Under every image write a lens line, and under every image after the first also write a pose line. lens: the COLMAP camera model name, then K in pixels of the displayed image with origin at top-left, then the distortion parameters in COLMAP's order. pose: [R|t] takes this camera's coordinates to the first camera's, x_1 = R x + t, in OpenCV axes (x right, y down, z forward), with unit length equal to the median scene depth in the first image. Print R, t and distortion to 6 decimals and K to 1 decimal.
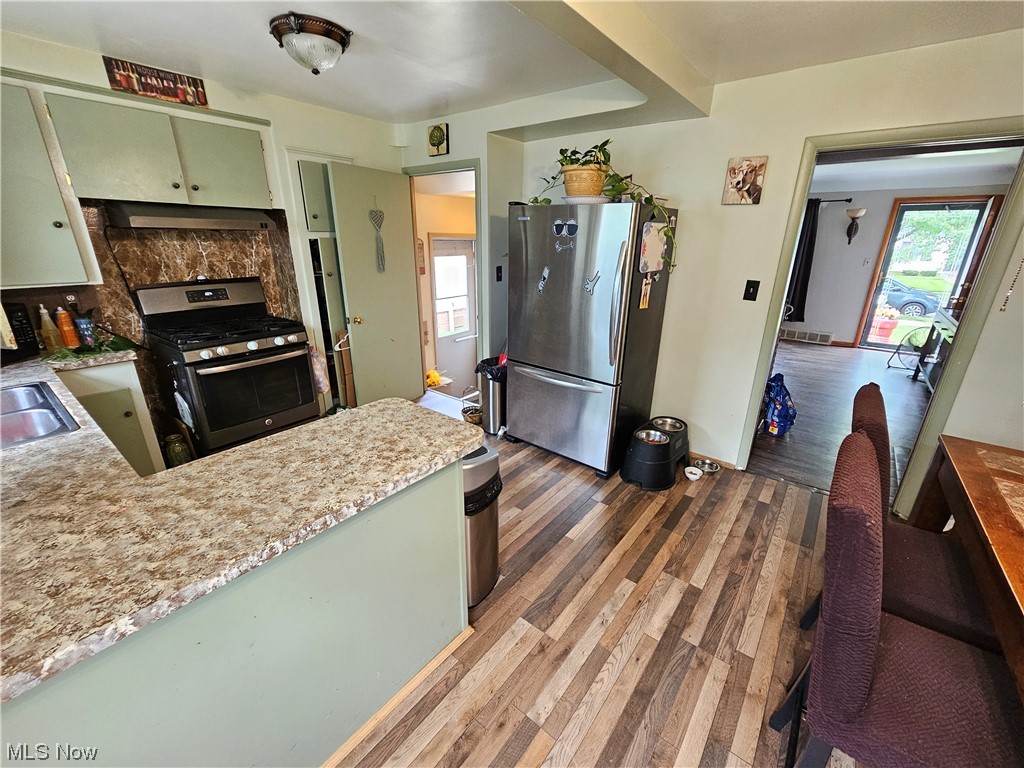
lens RADIAL K [[419.8, 0, 521.4], [0, 419.8, 386.2], [0, 0, 1]] dist [-0.003785, 0.000864]
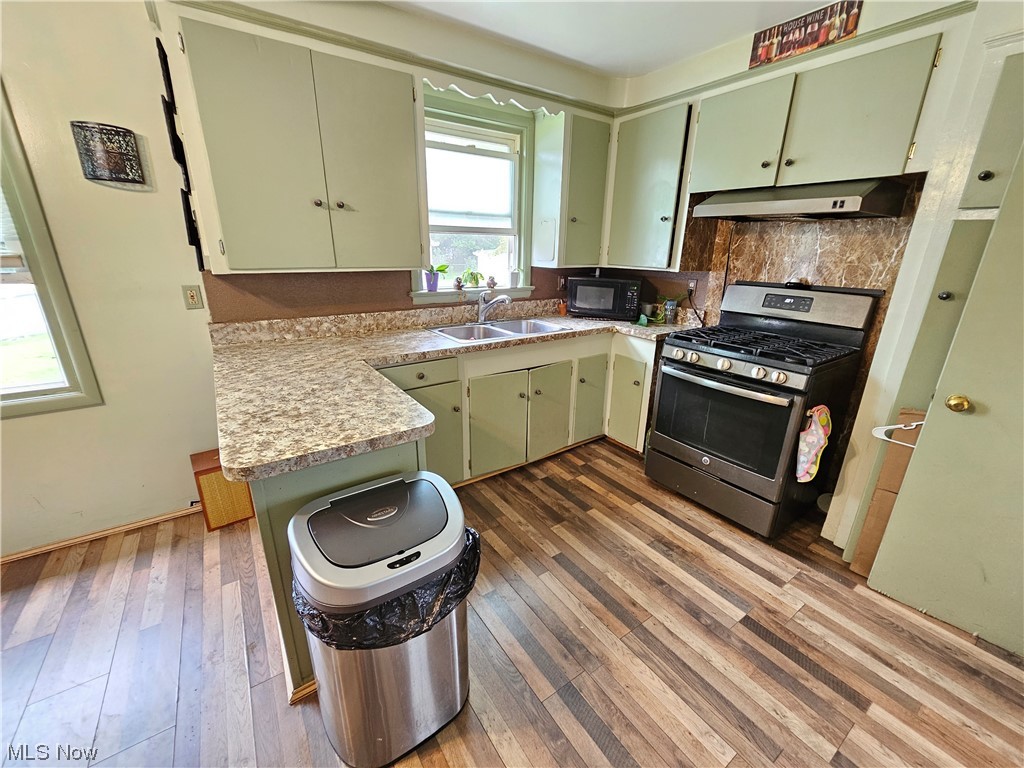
lens RADIAL K [[419.8, 0, 514.3], [0, 419.8, 384.5], [0, 0, 1]] dist [-0.003785, 0.000864]
pose [[-0.302946, 0.282586, -0.910147, 0.277703], [-0.339669, 0.860290, 0.380166, -0.332733], [0.890421, 0.424319, -0.164636, 1.168710]]
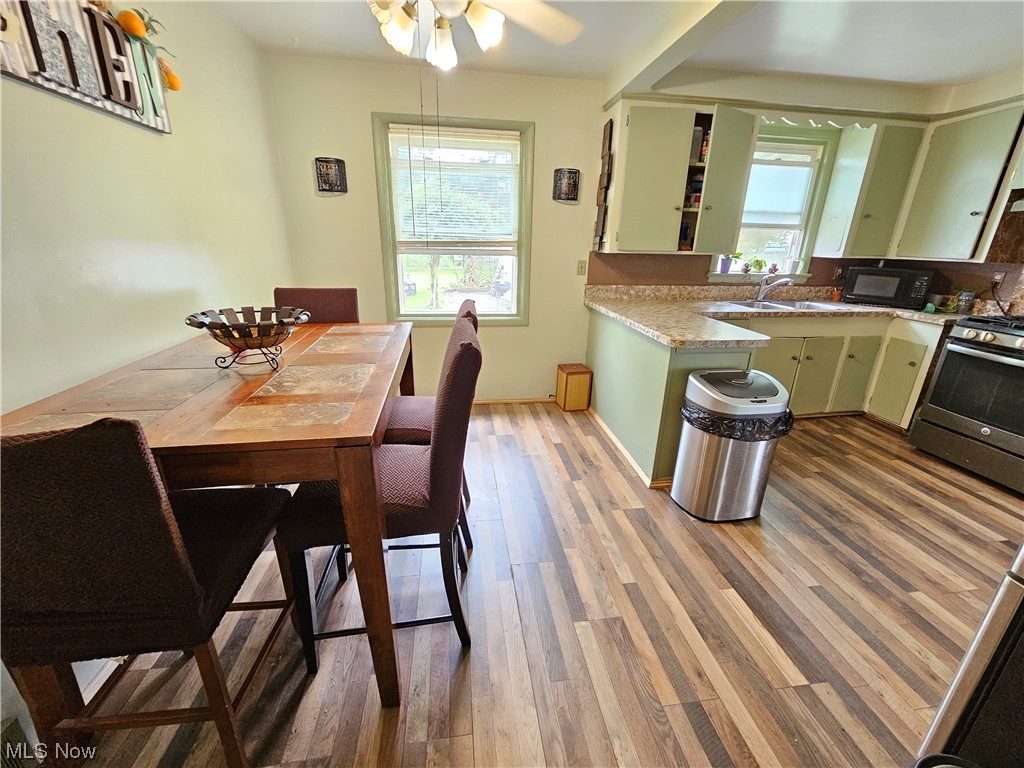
lens RADIAL K [[419.8, 0, 515.1], [0, 419.8, 384.7], [0, 0, 1]] dist [-0.003785, 0.000864]
pose [[-0.695346, 0.208977, -0.687620, 1.020261], [-0.269791, 0.810908, 0.519269, -0.281493], [0.666112, 0.546586, -0.507482, 1.148910]]
